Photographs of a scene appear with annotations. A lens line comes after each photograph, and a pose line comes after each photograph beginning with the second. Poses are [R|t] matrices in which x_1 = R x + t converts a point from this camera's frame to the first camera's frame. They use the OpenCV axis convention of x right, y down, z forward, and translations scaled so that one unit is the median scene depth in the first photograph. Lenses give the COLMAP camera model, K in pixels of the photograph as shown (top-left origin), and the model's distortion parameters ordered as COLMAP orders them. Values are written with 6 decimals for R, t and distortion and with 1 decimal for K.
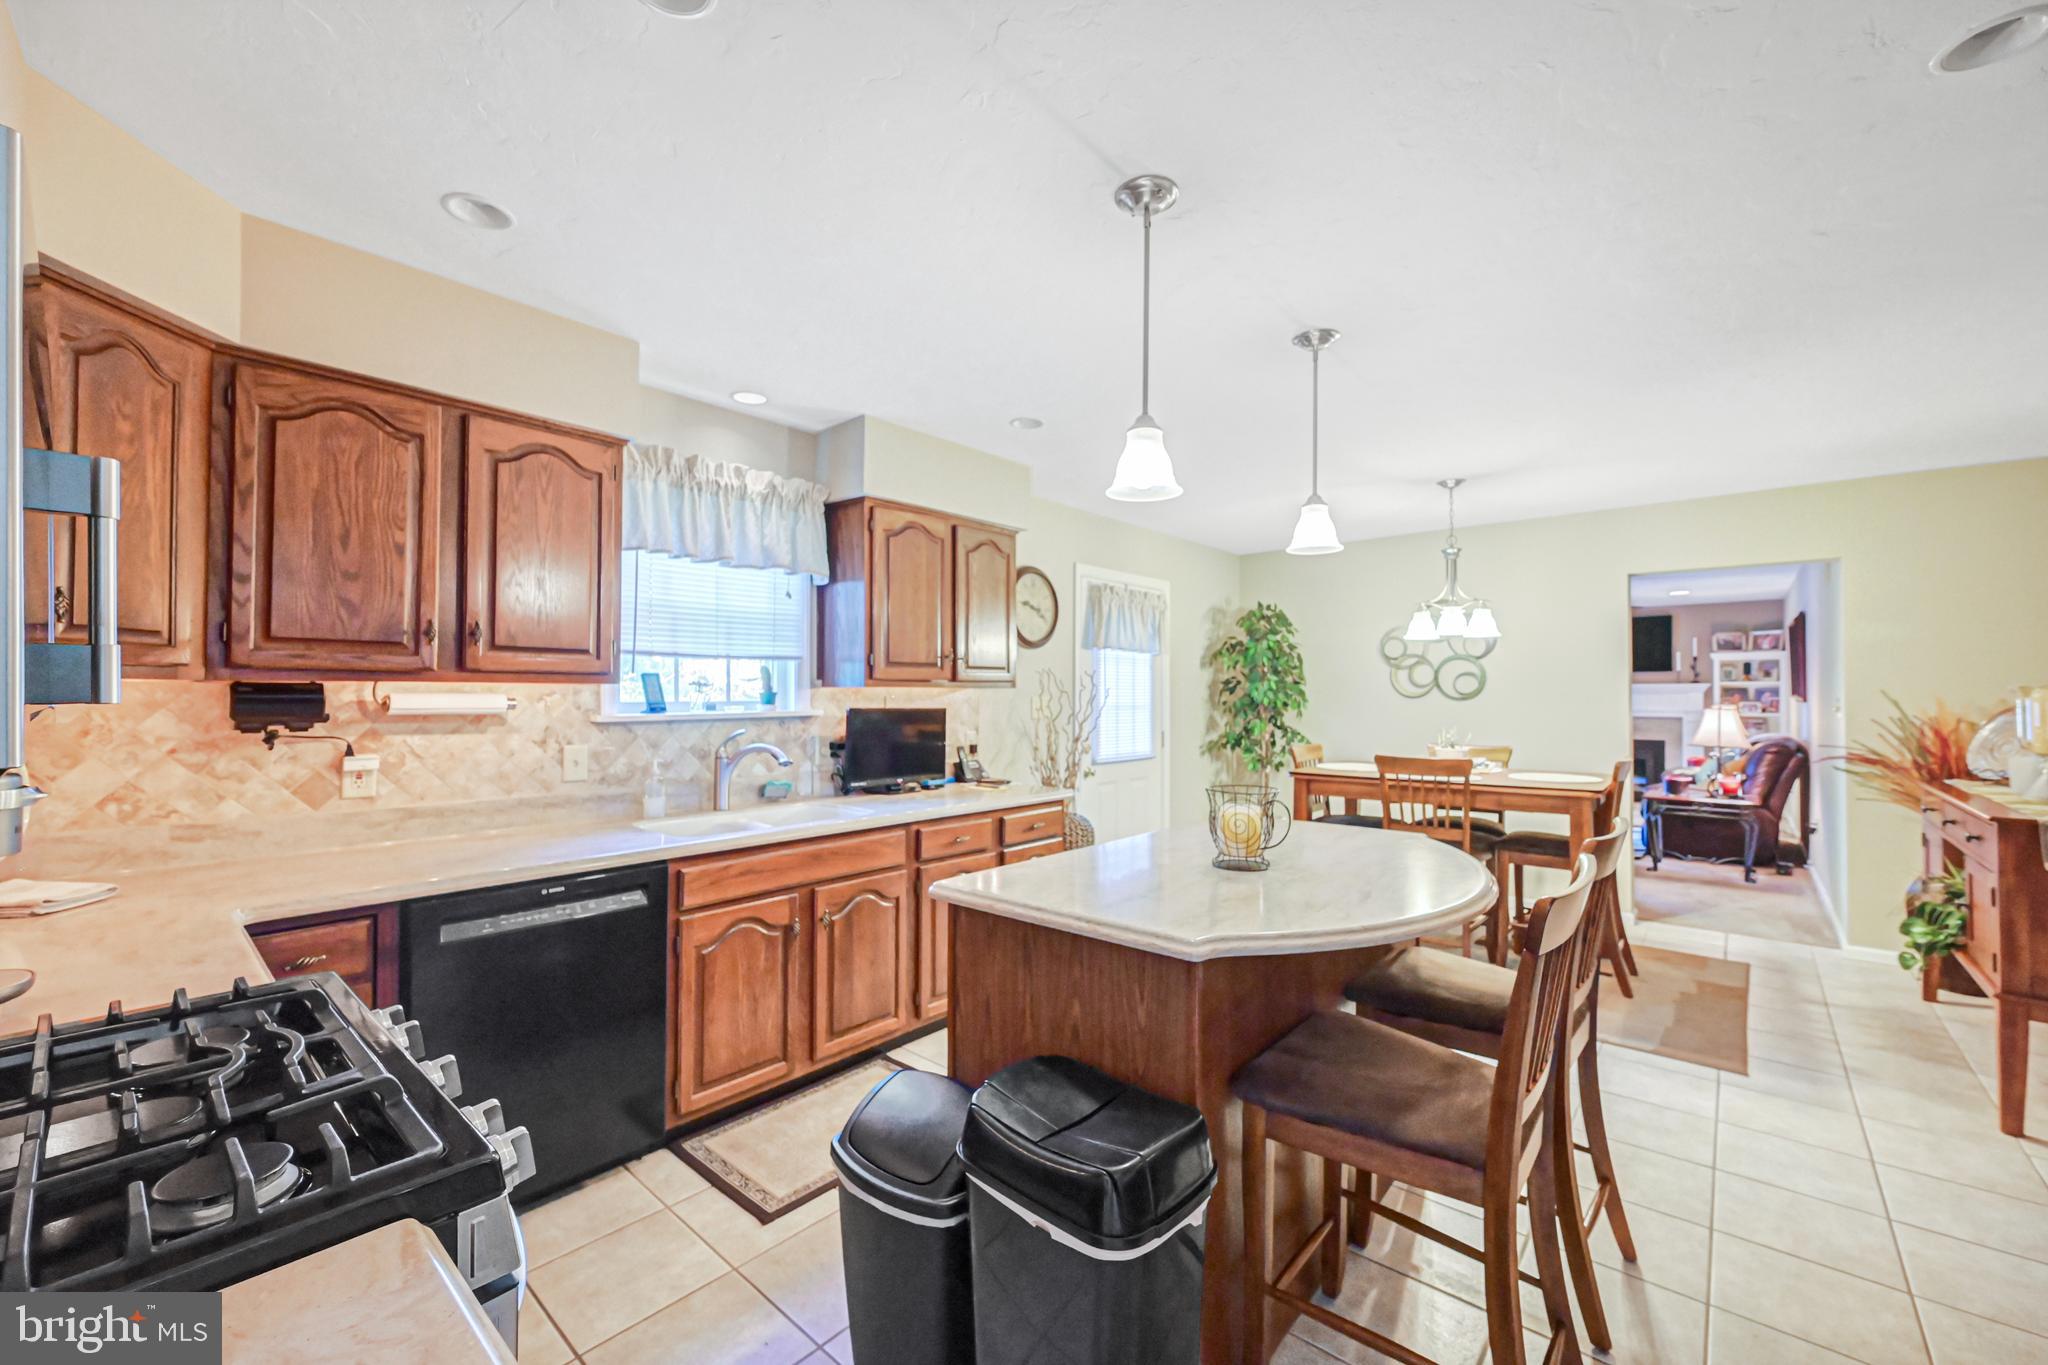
lens RADIAL K [[817.3, 0, 1012.8], [0, 817.3, 688.3], [0, 0, 1]] dist [-0.010079, 0.000470]
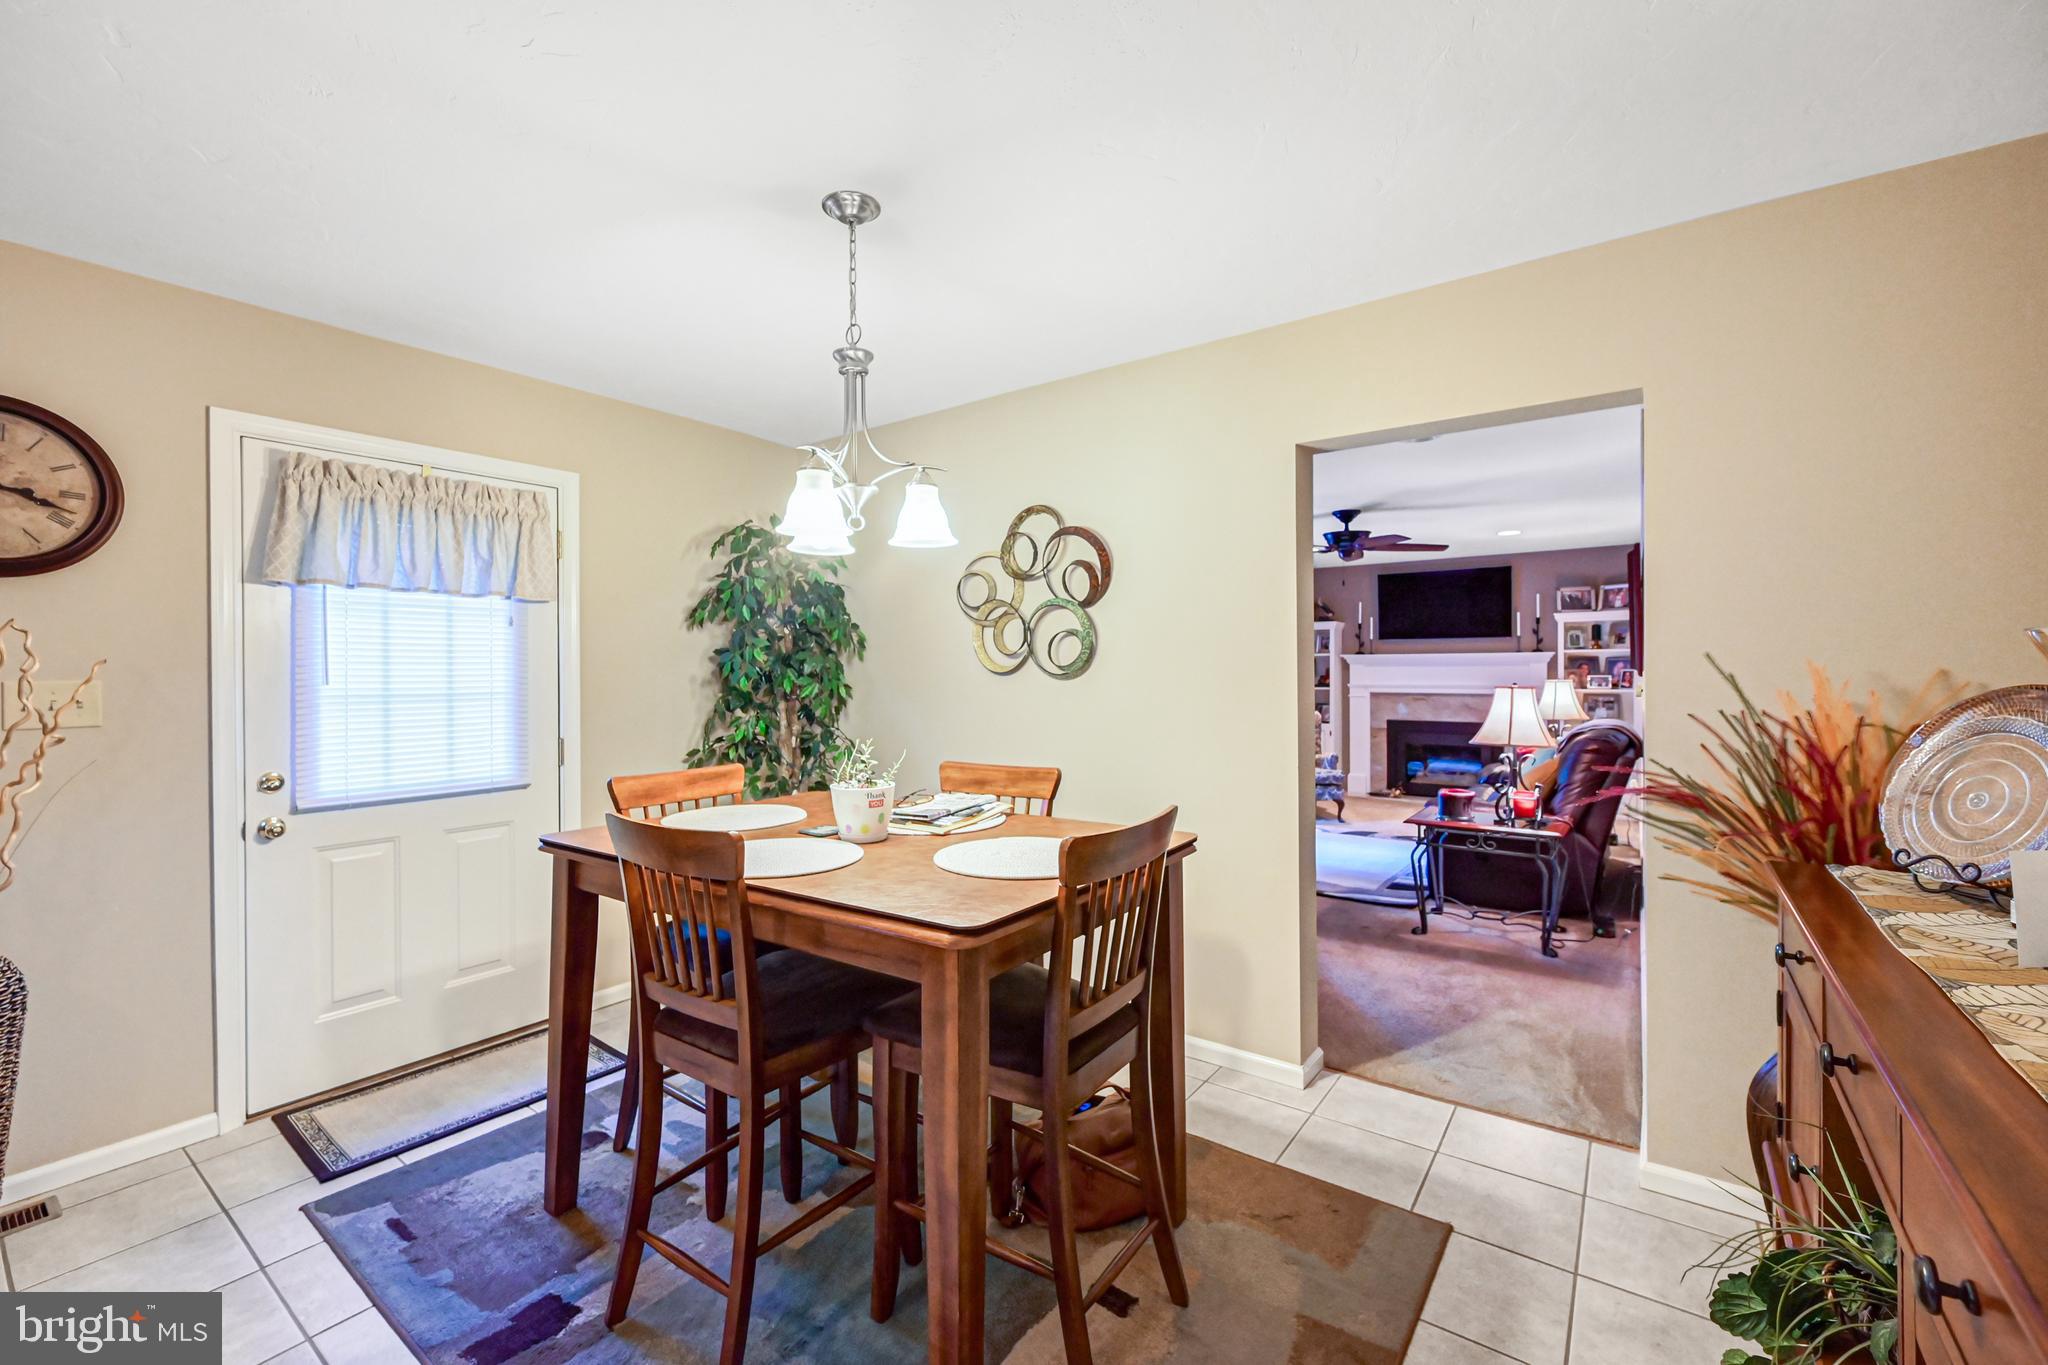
lens RADIAL K [[817.3, 0, 1033.2], [0, 817.3, 674.9], [0, 0, 1]] dist [-0.010079, 0.000470]
pose [[0.996588, -0.006484, 0.082280, 0.432497], [0.005268, 0.999874, 0.014996, 0.003451], [-0.082367, -0.014511, 0.996496, 0.376248]]
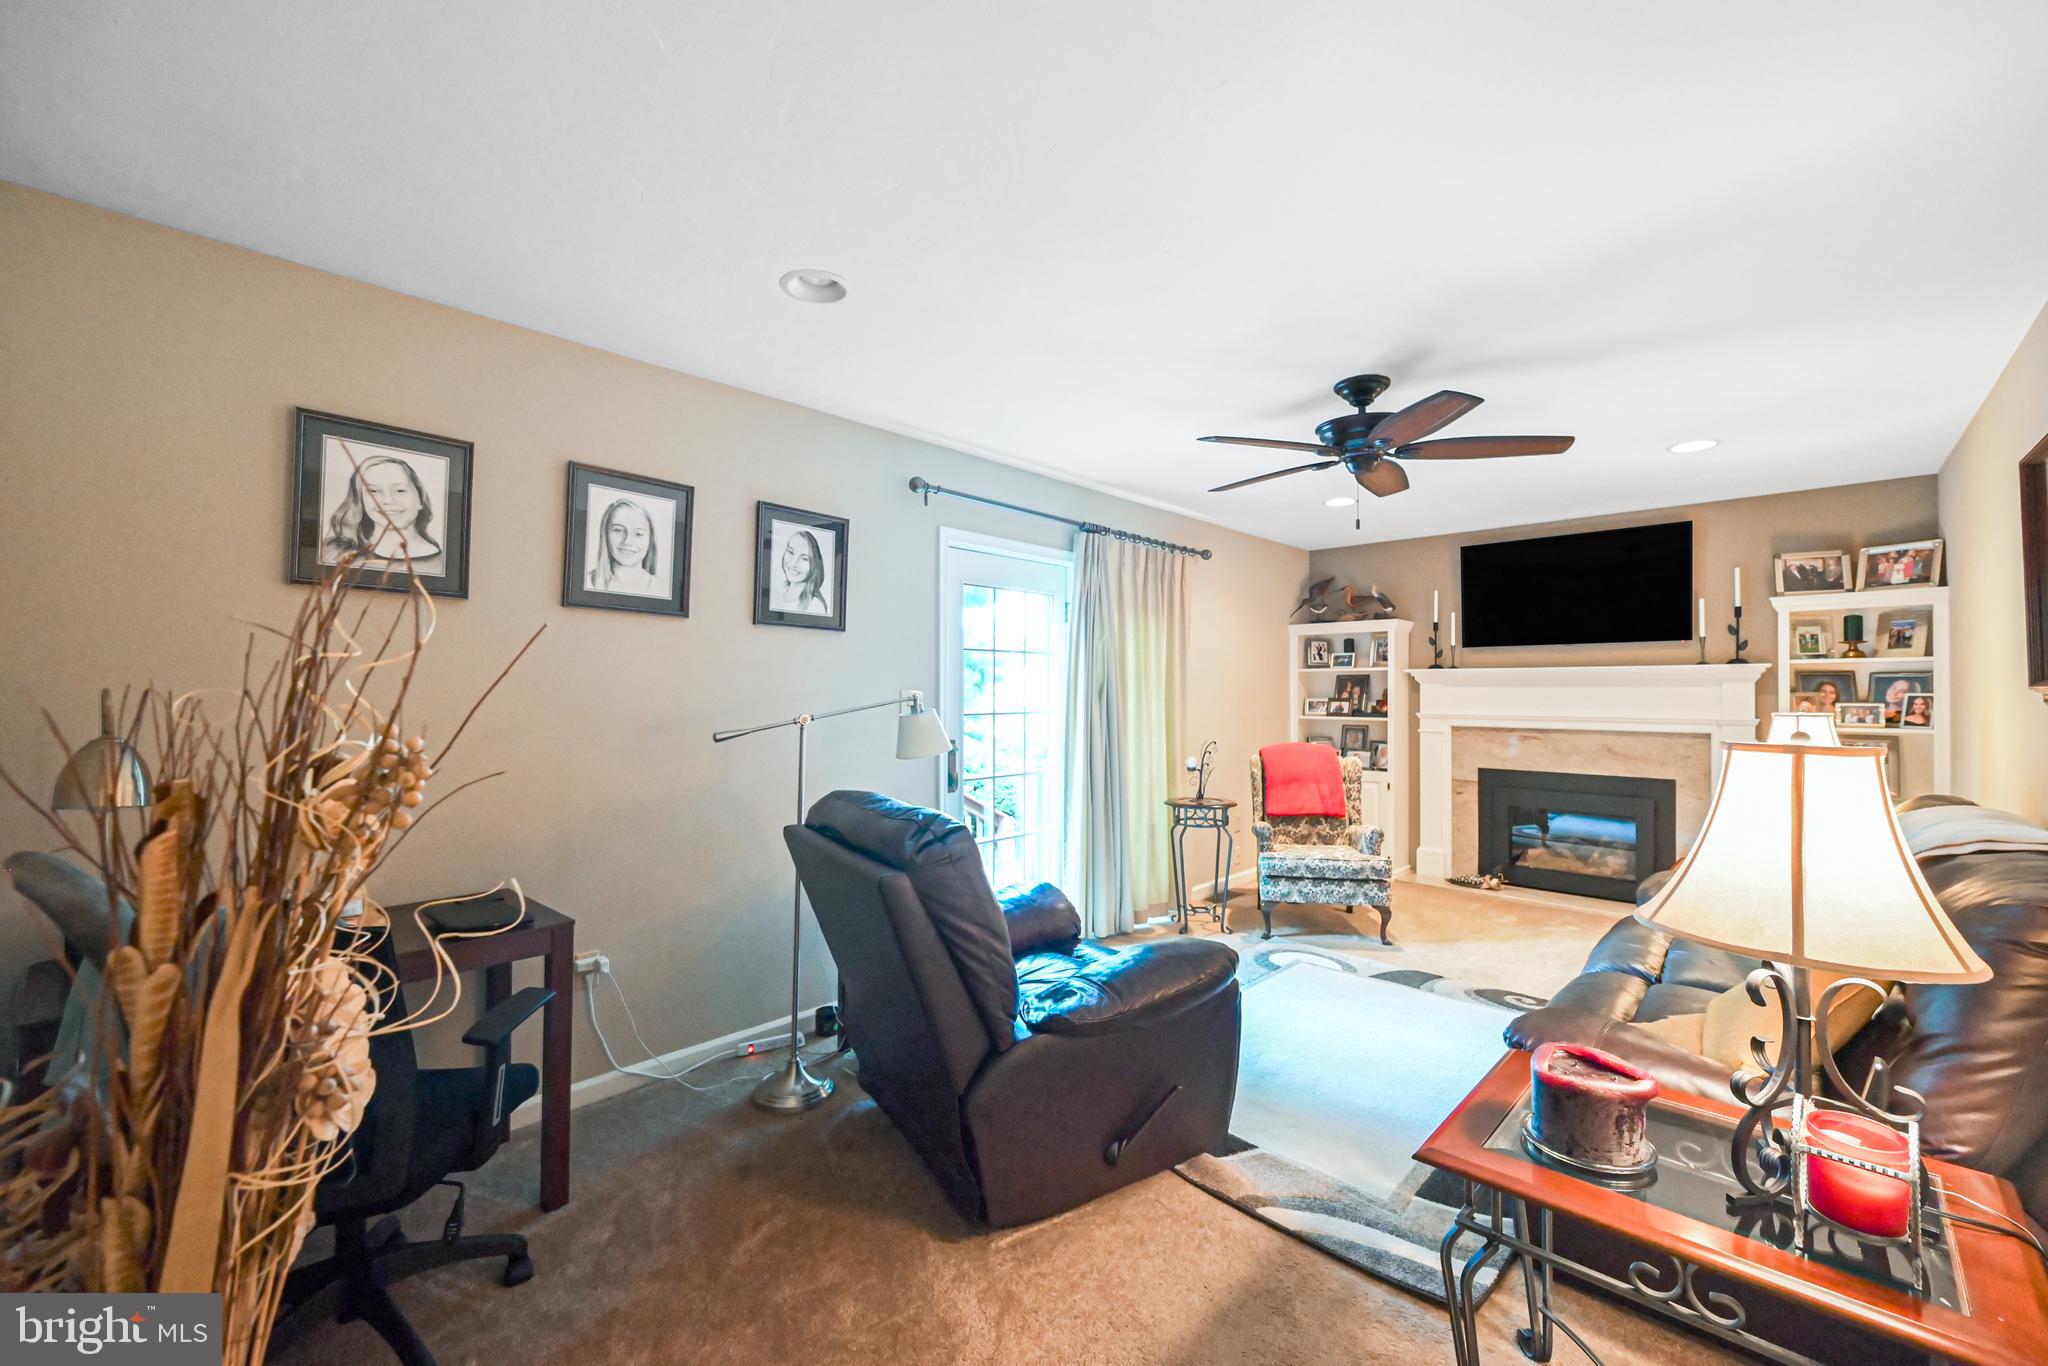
lens RADIAL K [[817.3, 0, 1021.6], [0, 817.3, 682.1], [0, 0, 1]] dist [-0.010079, 0.000470]
pose [[0.998775, 0.001509, -0.049451, 0.678225], [-0.001732, 0.999988, -0.004476, 0.012245], [0.049443, 0.004556, 0.998767, 0.768784]]
